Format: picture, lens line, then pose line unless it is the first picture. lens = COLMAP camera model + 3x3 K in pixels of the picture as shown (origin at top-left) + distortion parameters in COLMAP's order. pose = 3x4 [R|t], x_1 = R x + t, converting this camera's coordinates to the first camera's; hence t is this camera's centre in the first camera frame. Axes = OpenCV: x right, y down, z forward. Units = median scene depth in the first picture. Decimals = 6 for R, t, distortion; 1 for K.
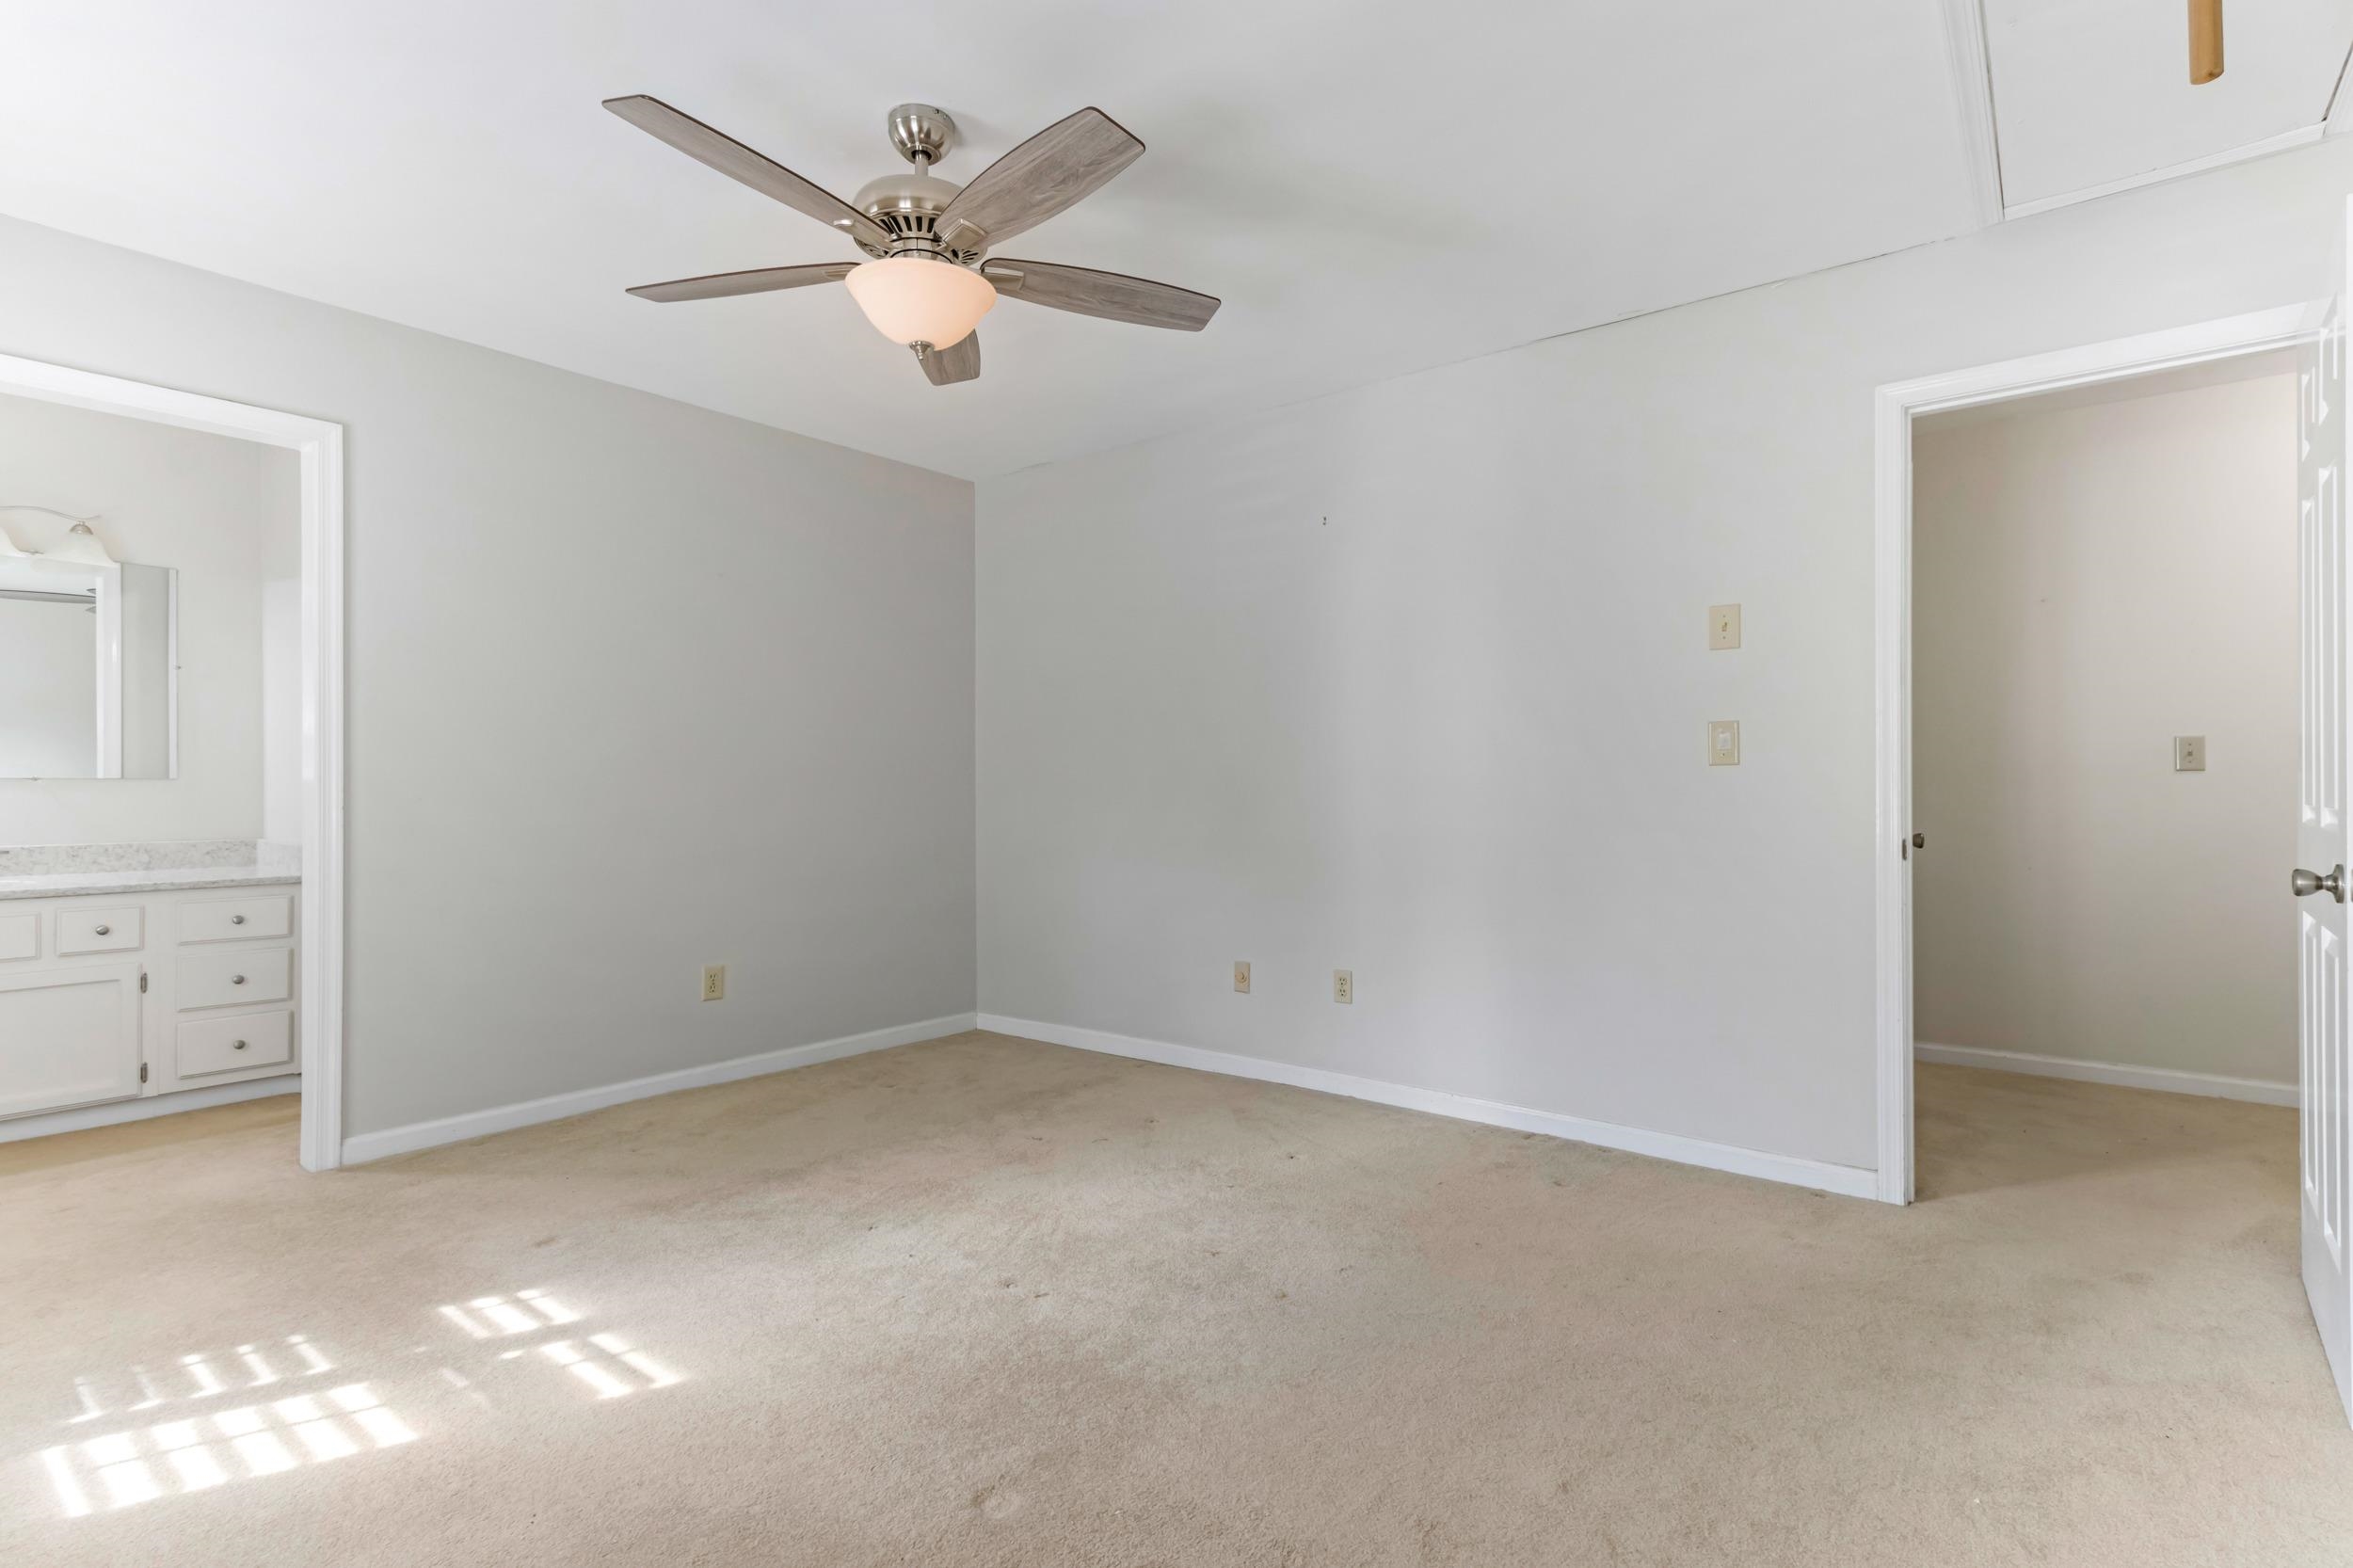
lens RADIAL K [[1142.3, 0, 1176.5], [0, 1142.3, 784.0], [0, 0, 1]] dist [0.001869, 0.000425]
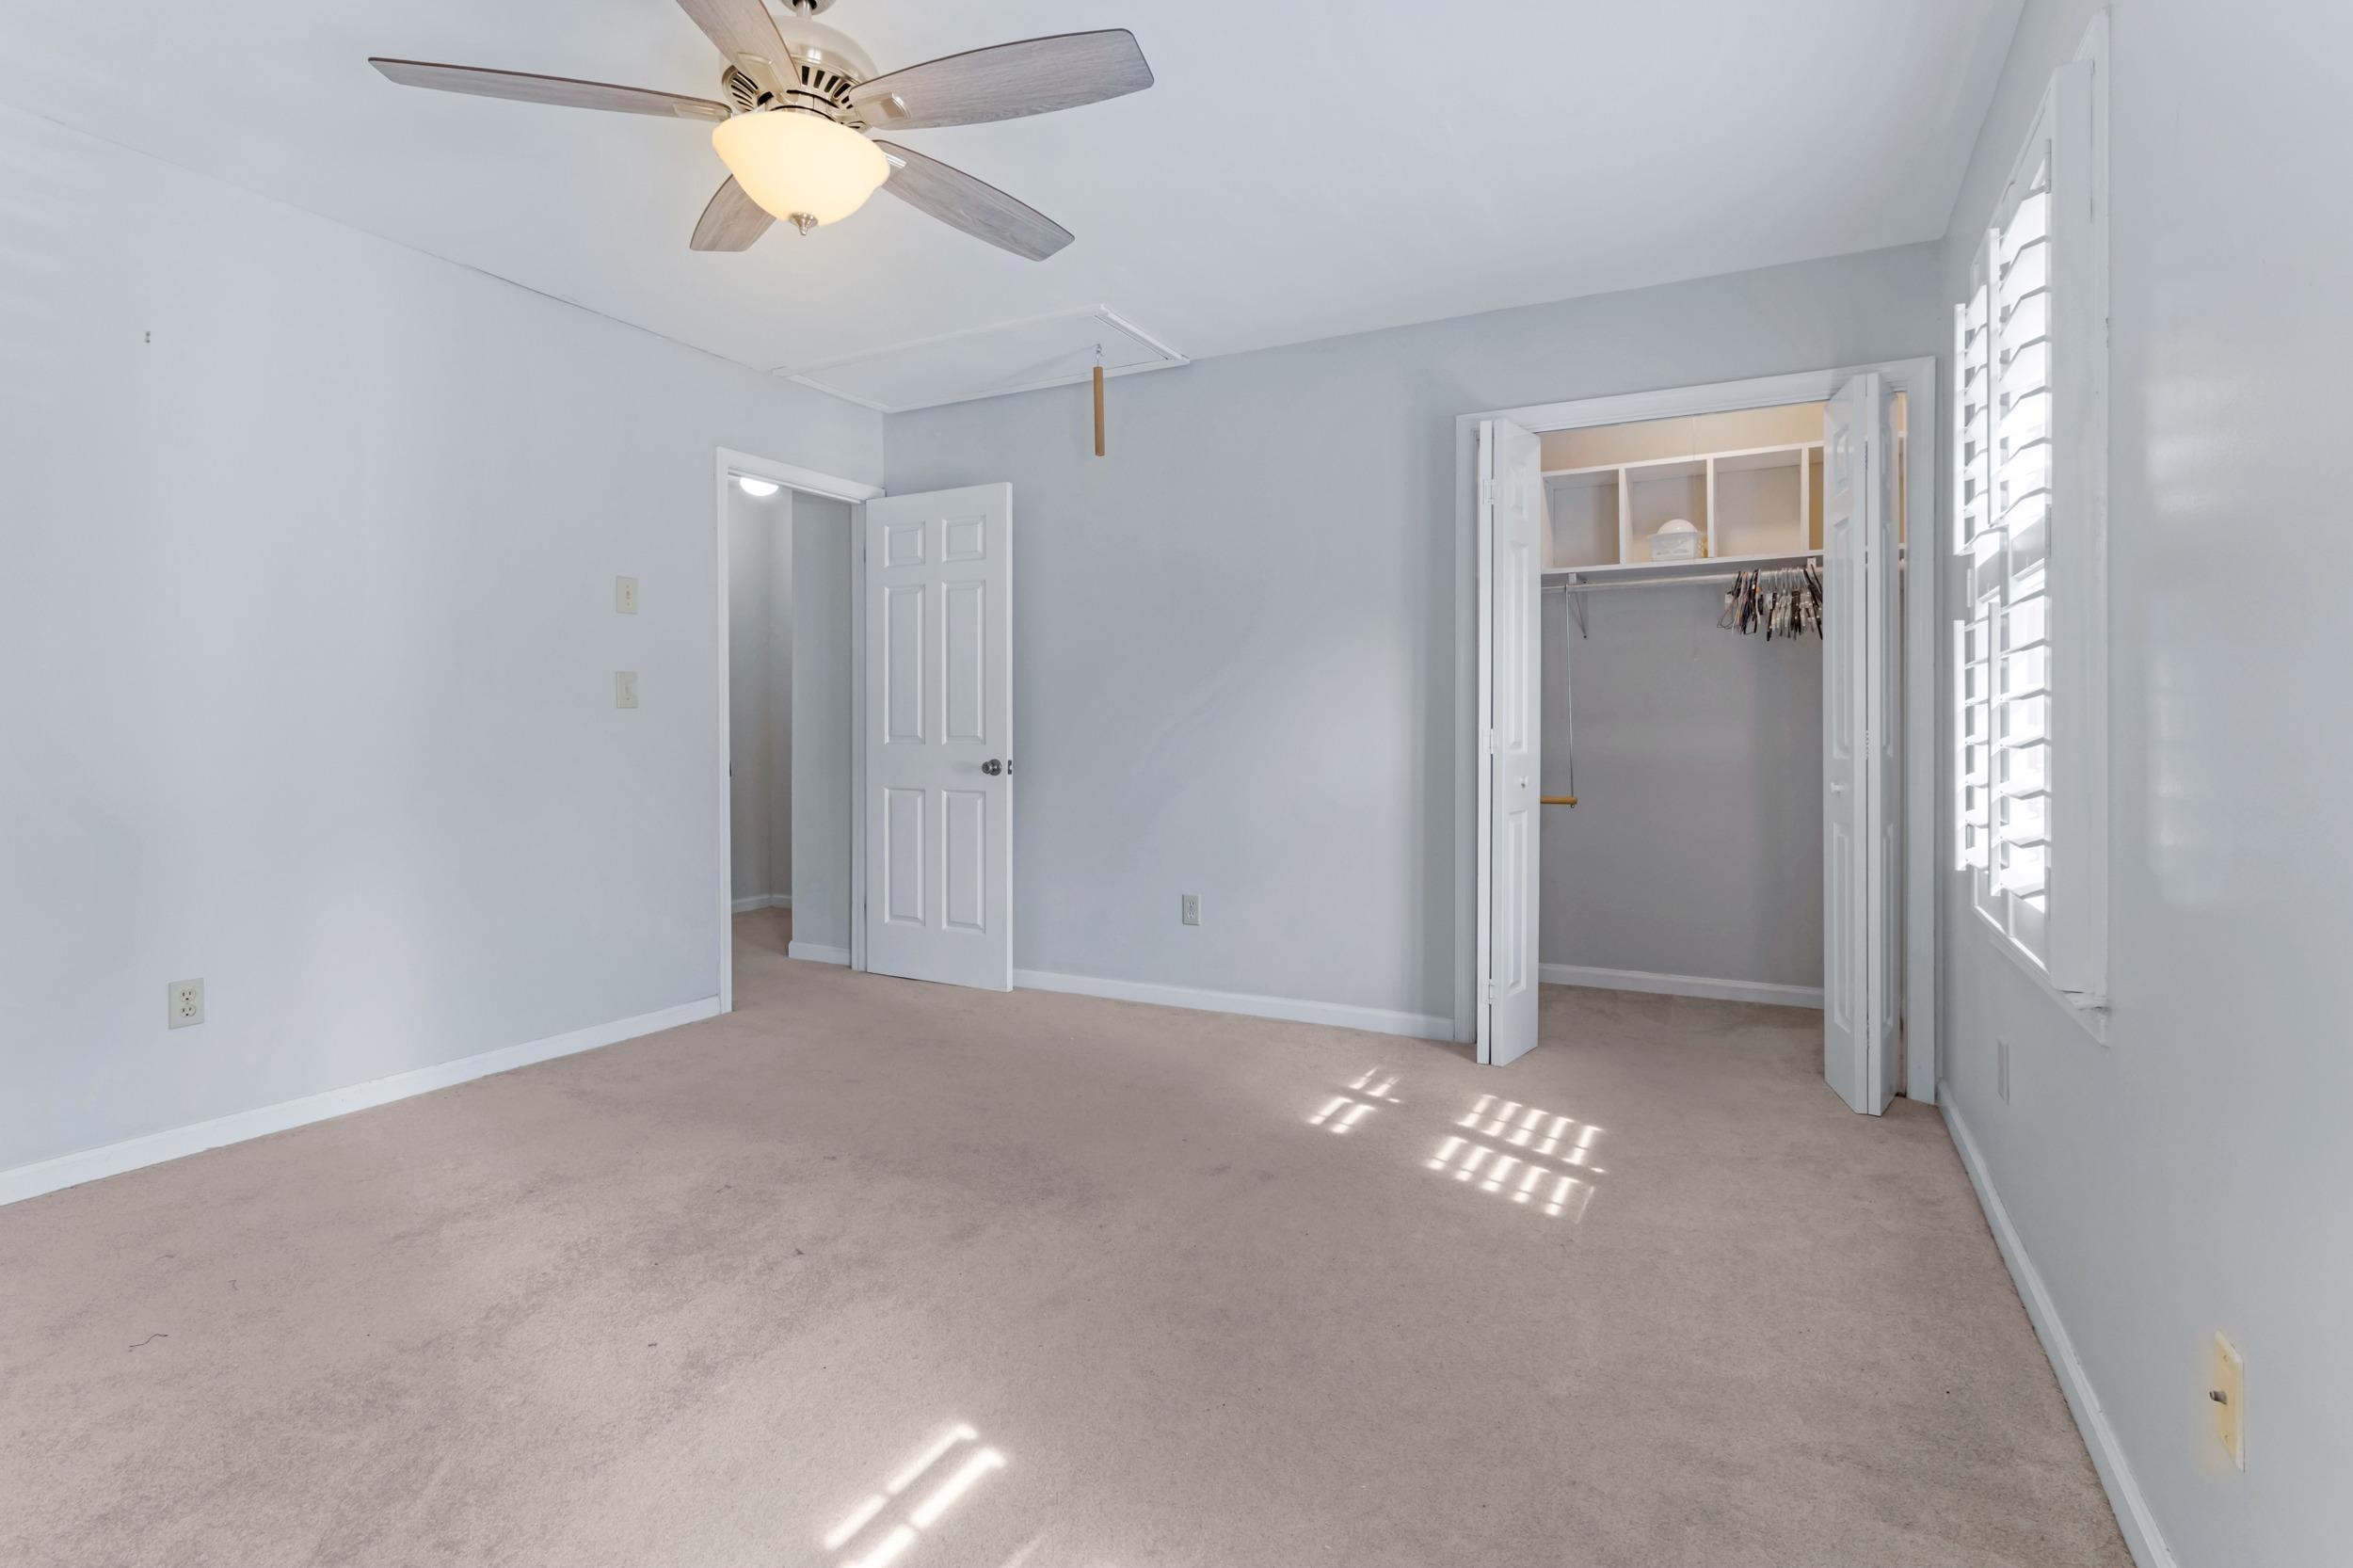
lens RADIAL K [[1155.6, 0, 1180.1], [0, 1155.6, 729.0], [0, 0, 1]] dist [-0.001069, 0.000928]
pose [[-0.178730, 0.003205, 0.983893, -2.205670], [-0.001117, 0.999993, -0.003460, 0.023622], [-0.983898, -0.001717, -0.178725, 1.688606]]
